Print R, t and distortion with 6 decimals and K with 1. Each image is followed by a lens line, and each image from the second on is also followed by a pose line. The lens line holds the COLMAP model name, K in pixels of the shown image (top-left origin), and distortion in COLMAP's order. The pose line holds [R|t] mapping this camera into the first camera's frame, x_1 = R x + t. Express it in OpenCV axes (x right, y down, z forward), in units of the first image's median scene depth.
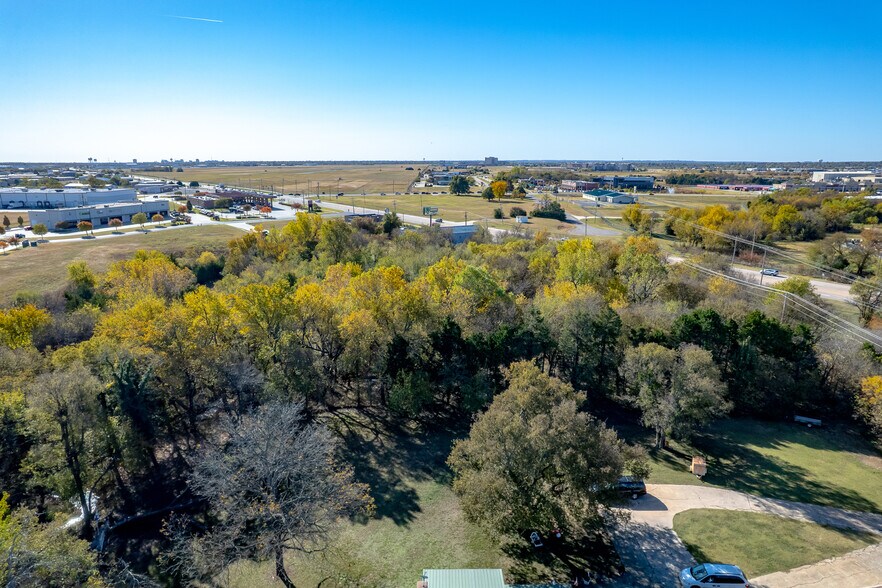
lens RADIAL K [[573.4, 0, 442.5], [0, 573.4, 289.9], [0, 0, 1]] dist [-0.078583, 0.072635]
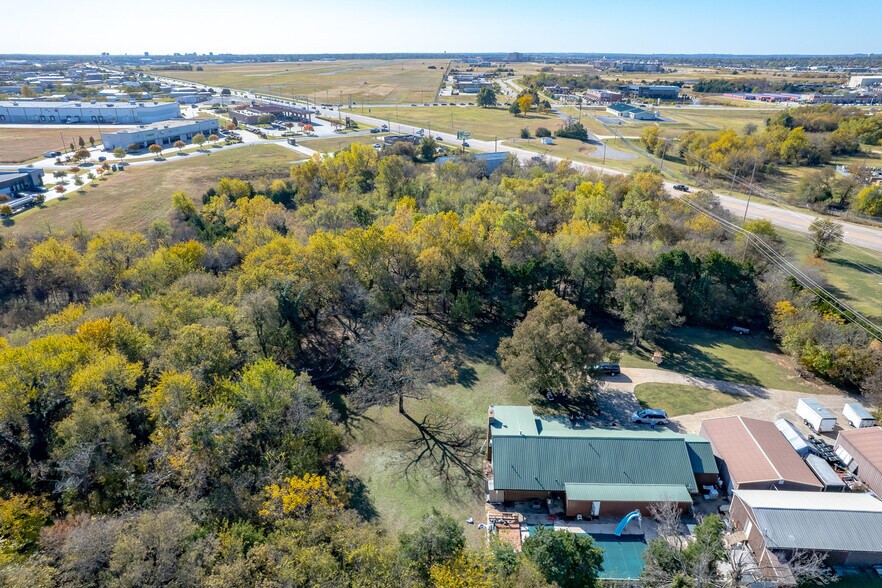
lens RADIAL K [[573.4, 0, 442.5], [0, 573.4, 289.9], [0, 0, 1]] dist [-0.078583, 0.072635]
pose [[0.999393, 0.014479, -0.031689, -0.063852], [-0.008756, 0.984740, 0.173810, -0.098528], [0.033722, -0.173427, 0.984269, -0.378623]]
